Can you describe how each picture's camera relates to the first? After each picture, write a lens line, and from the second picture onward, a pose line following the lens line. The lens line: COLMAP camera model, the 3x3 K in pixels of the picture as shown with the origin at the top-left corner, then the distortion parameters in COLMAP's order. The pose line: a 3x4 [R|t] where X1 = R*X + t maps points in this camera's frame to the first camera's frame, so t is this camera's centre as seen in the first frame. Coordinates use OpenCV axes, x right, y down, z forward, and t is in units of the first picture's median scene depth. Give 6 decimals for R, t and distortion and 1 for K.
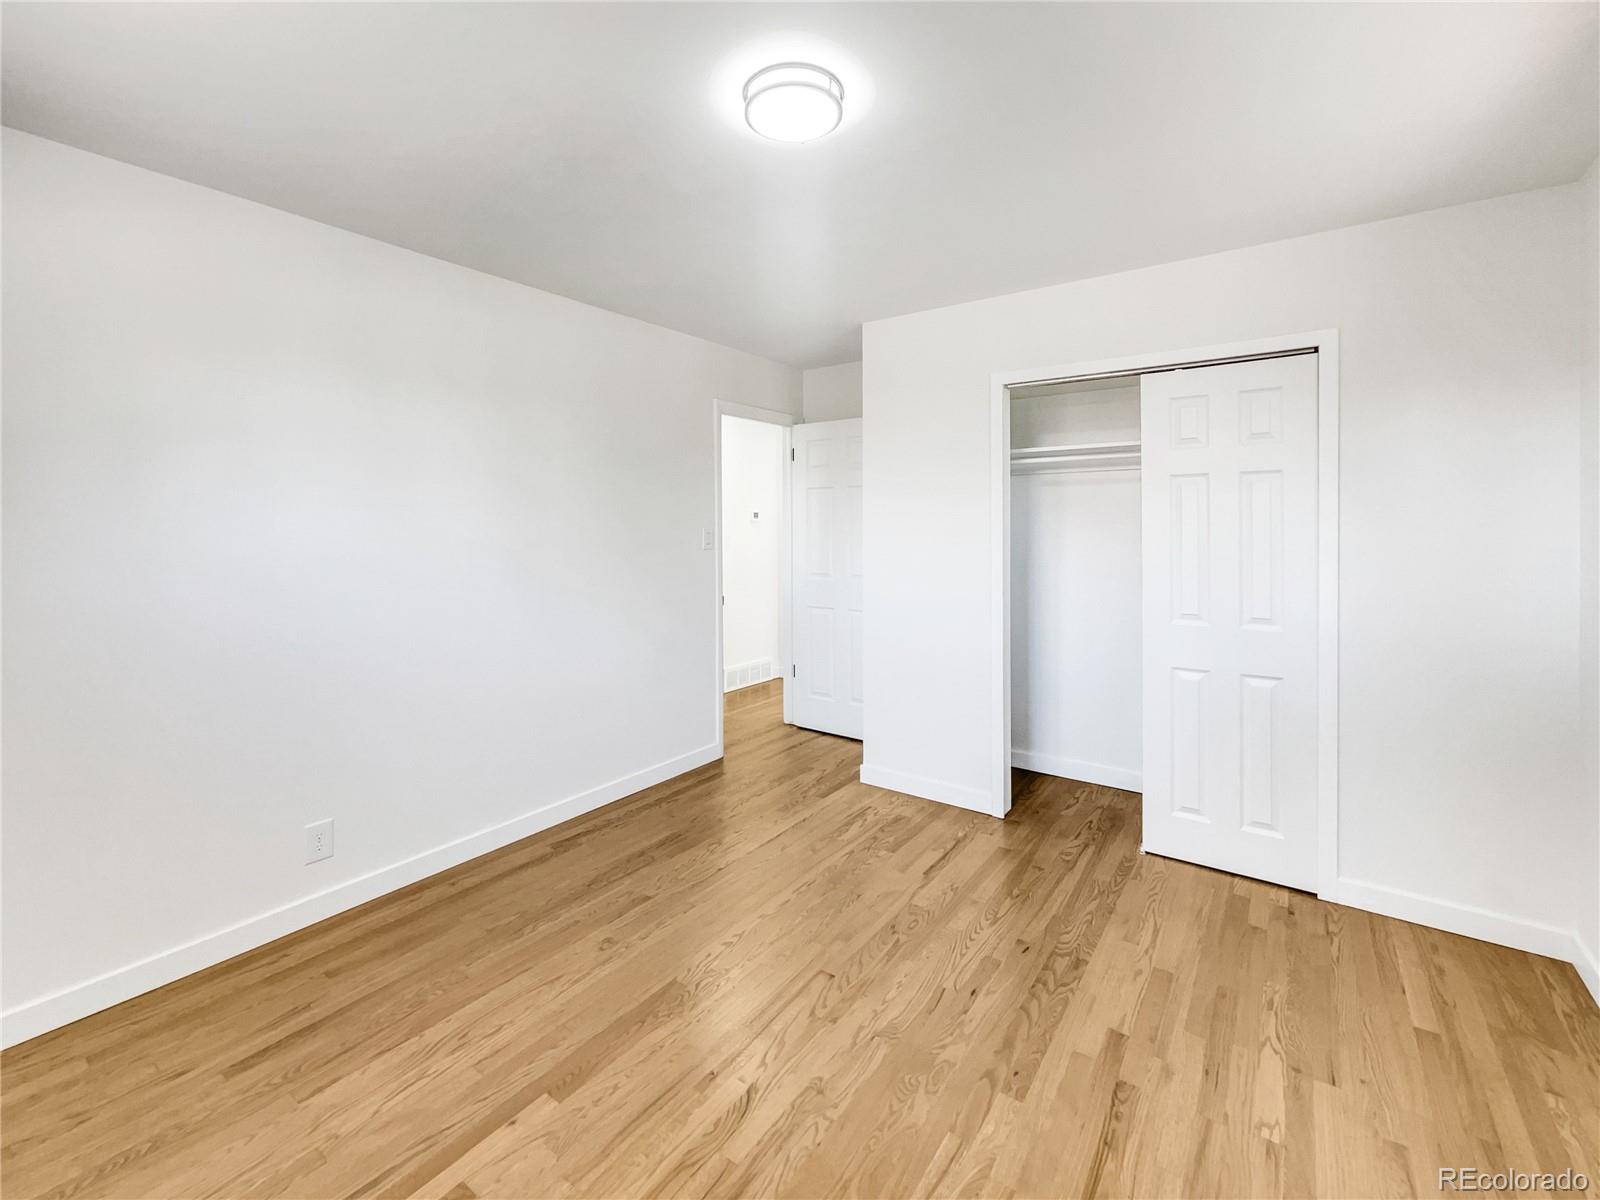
lens RADIAL K [[682.3, 0, 800.0], [0, 682.3, 600.0], [0, 0, 1]] dist [-0.001503, -0.000057]
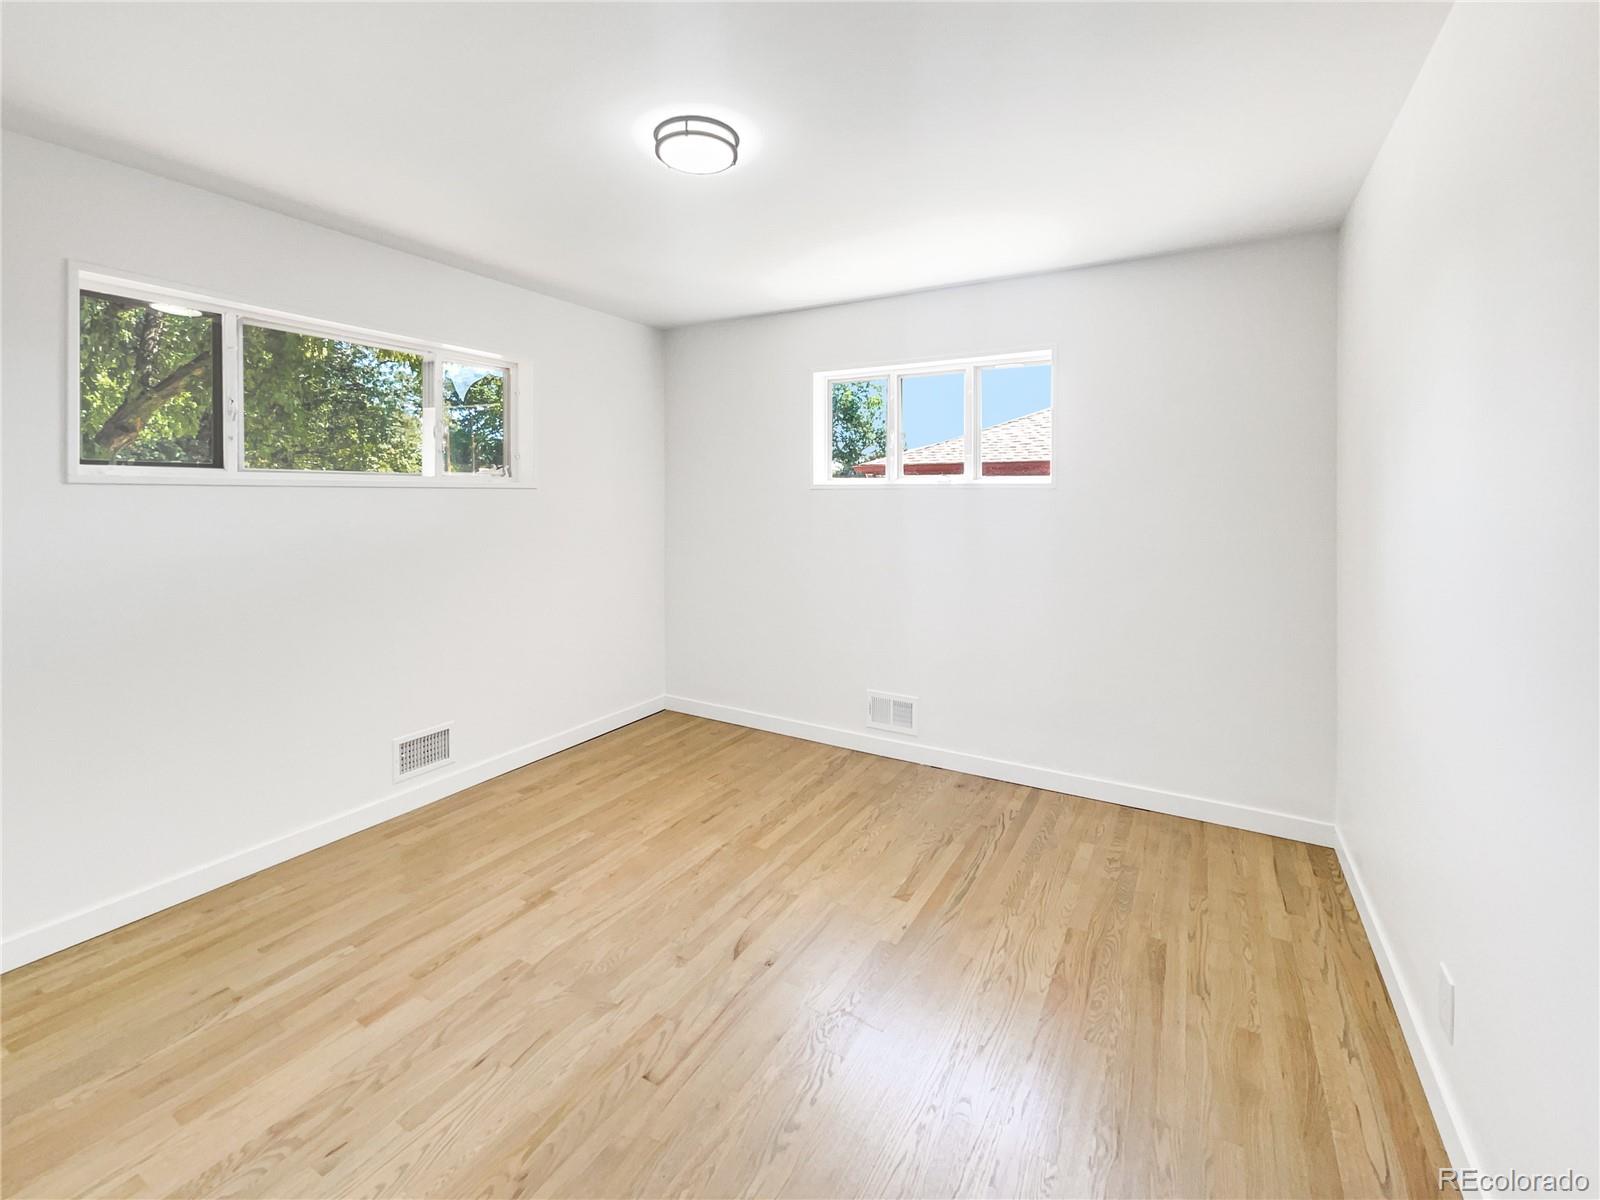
lens RADIAL K [[682.3, 0, 800.0], [0, 682.3, 600.0], [0, 0, 1]] dist [-0.001503, -0.000057]
pose [[-0.994820, 0.014536, -0.100612, -0.062637], [-0.011229, 0.967955, 0.250873, -0.192639], [0.101034, 0.250703, -0.962777, 1.758145]]
